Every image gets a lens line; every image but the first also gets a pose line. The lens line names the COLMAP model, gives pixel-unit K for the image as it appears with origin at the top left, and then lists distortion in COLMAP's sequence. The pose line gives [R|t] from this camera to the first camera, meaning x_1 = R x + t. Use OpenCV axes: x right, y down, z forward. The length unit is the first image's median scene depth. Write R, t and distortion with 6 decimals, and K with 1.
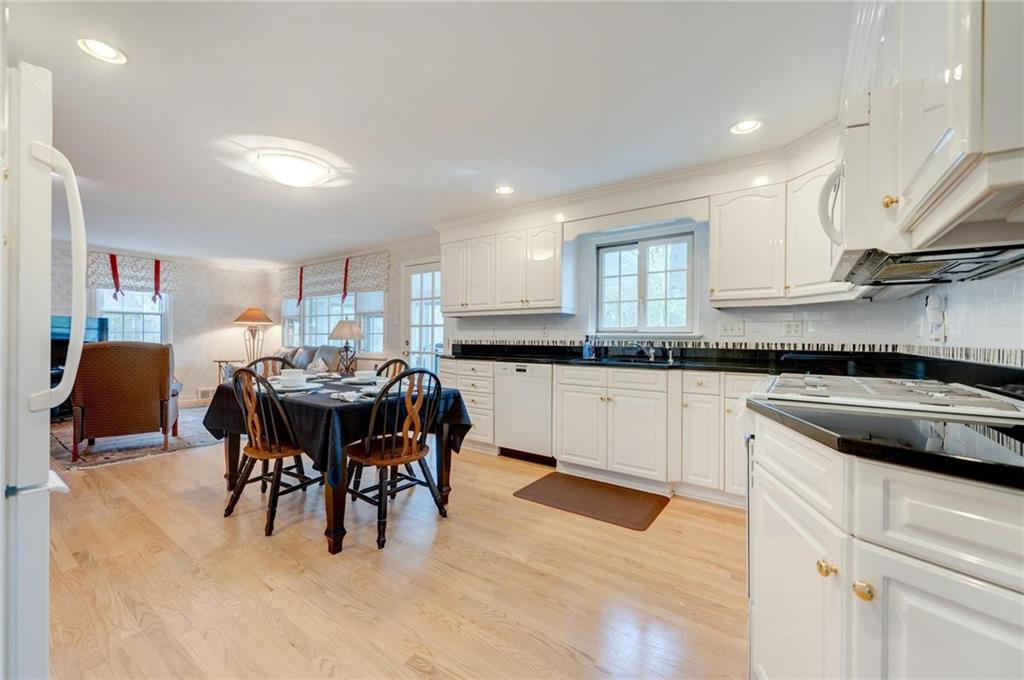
lens RADIAL K [[408.5, 0, 509.5], [0, 408.5, 337.0], [0, 0, 1]] dist [-0.000248, -0.000305]
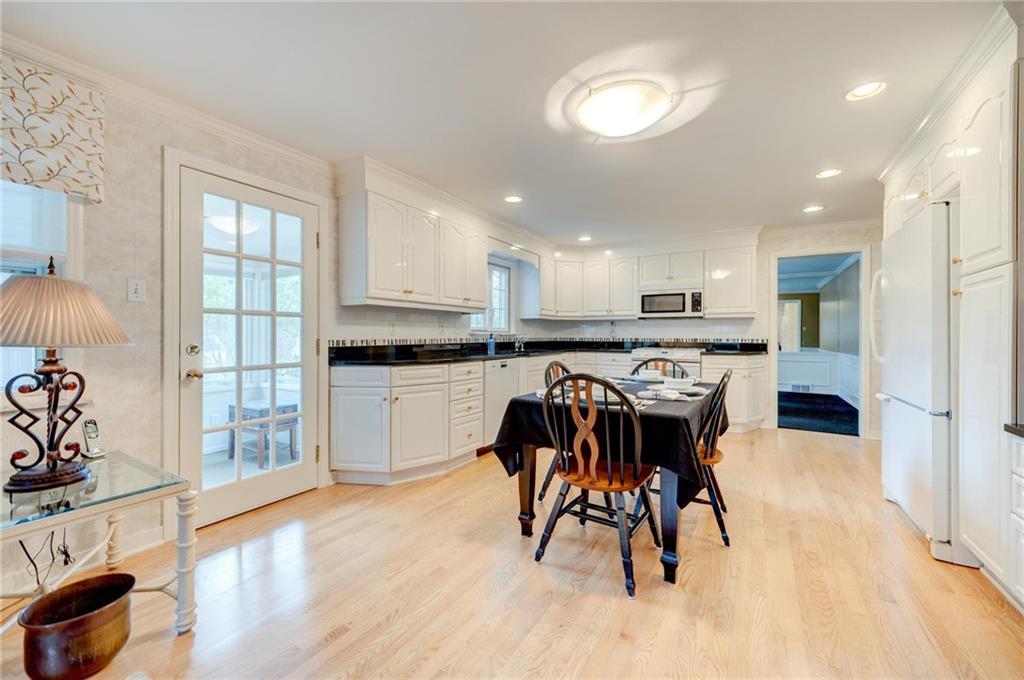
lens RADIAL K [[408.5, 0, 509.5], [0, 408.5, 337.0], [0, 0, 1]] dist [-0.000248, -0.000305]
pose [[-0.086133, -0.007235, 0.996257, -0.609814], [0.000795, 0.999973, 0.007331, -0.002007], [-0.996283, 0.001423, -0.086125, 0.620147]]
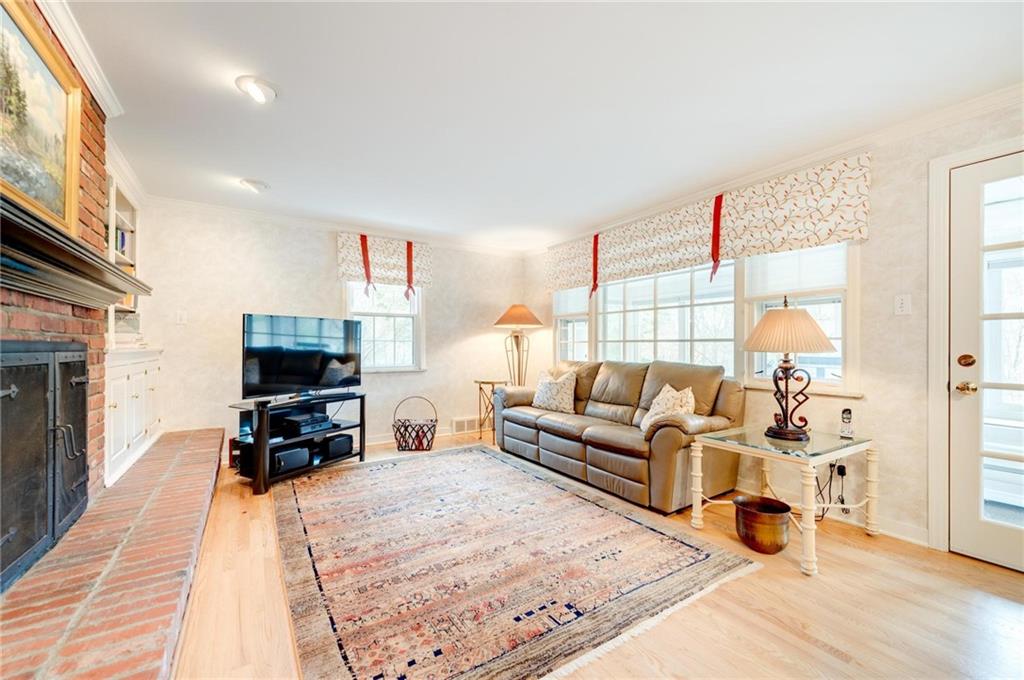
lens RADIAL K [[423.8, 0, 510.2], [0, 423.8, 342.5], [0, 0, 1]] dist [0.001200, 0.000096]
pose [[0.921907, -0.007140, -0.387345, -0.431670], [0.005013, 0.999966, -0.006501, -0.002544], [0.387378, 0.004051, 0.921912, 0.398257]]
